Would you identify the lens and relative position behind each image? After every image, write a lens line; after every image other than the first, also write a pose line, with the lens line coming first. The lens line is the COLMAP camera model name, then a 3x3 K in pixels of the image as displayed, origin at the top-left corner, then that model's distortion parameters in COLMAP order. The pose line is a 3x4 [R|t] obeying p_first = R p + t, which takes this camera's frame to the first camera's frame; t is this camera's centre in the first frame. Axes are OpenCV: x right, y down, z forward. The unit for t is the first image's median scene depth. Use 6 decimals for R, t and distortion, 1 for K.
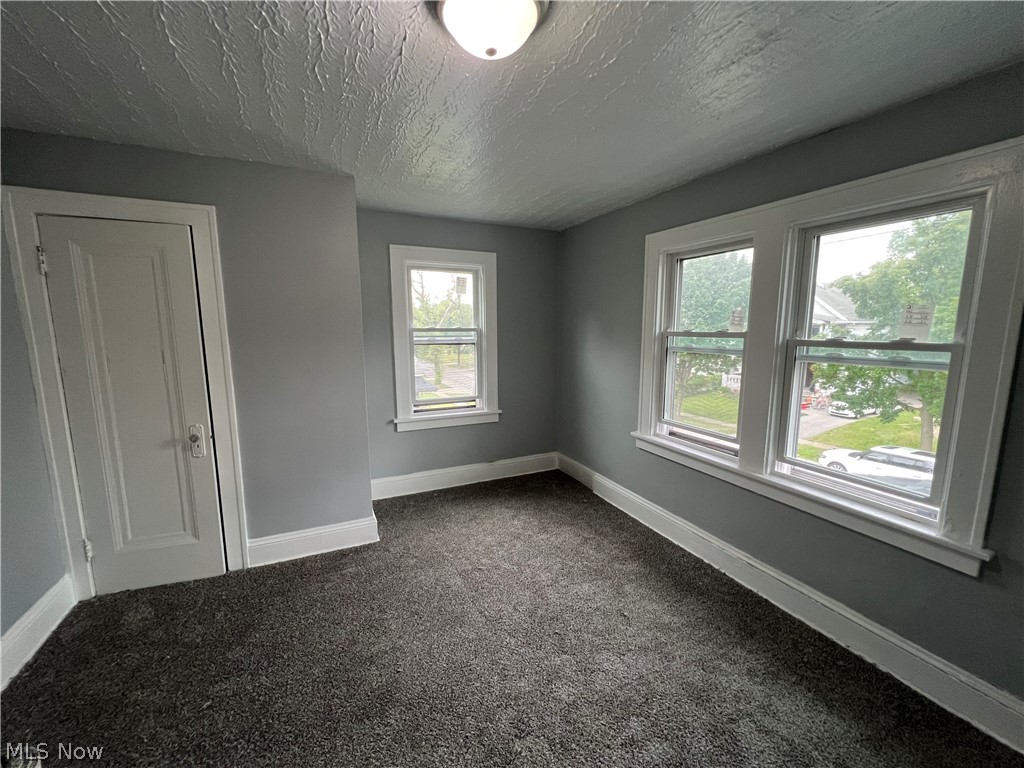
lens RADIAL K [[409.3, 0, 505.8], [0, 409.3, 382.2], [0, 0, 1]] dist [-0.004577, 0.001521]
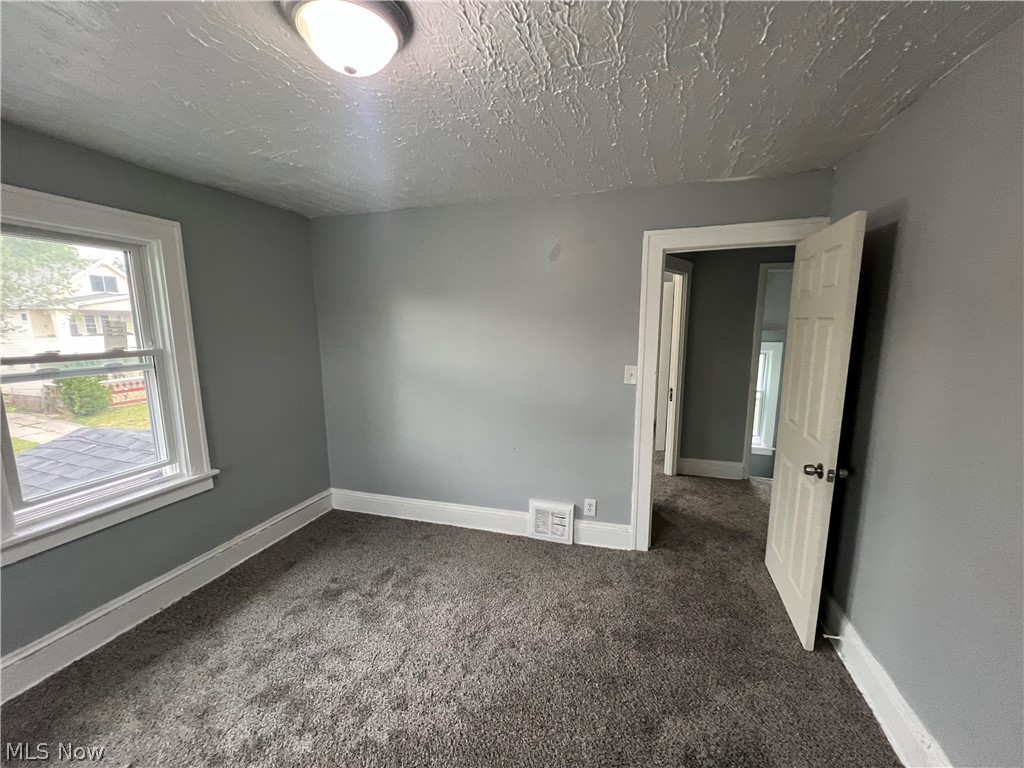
lens RADIAL K [[409.3, 0, 510.1], [0, 409.3, 384.9], [0, 0, 1]] dist [-0.004577, 0.001521]
pose [[-0.727106, -0.082708, 0.681525, -0.467341], [0.112778, 0.964841, 0.237411, -0.103942], [-0.677199, 0.249484, -0.692214, 0.701485]]
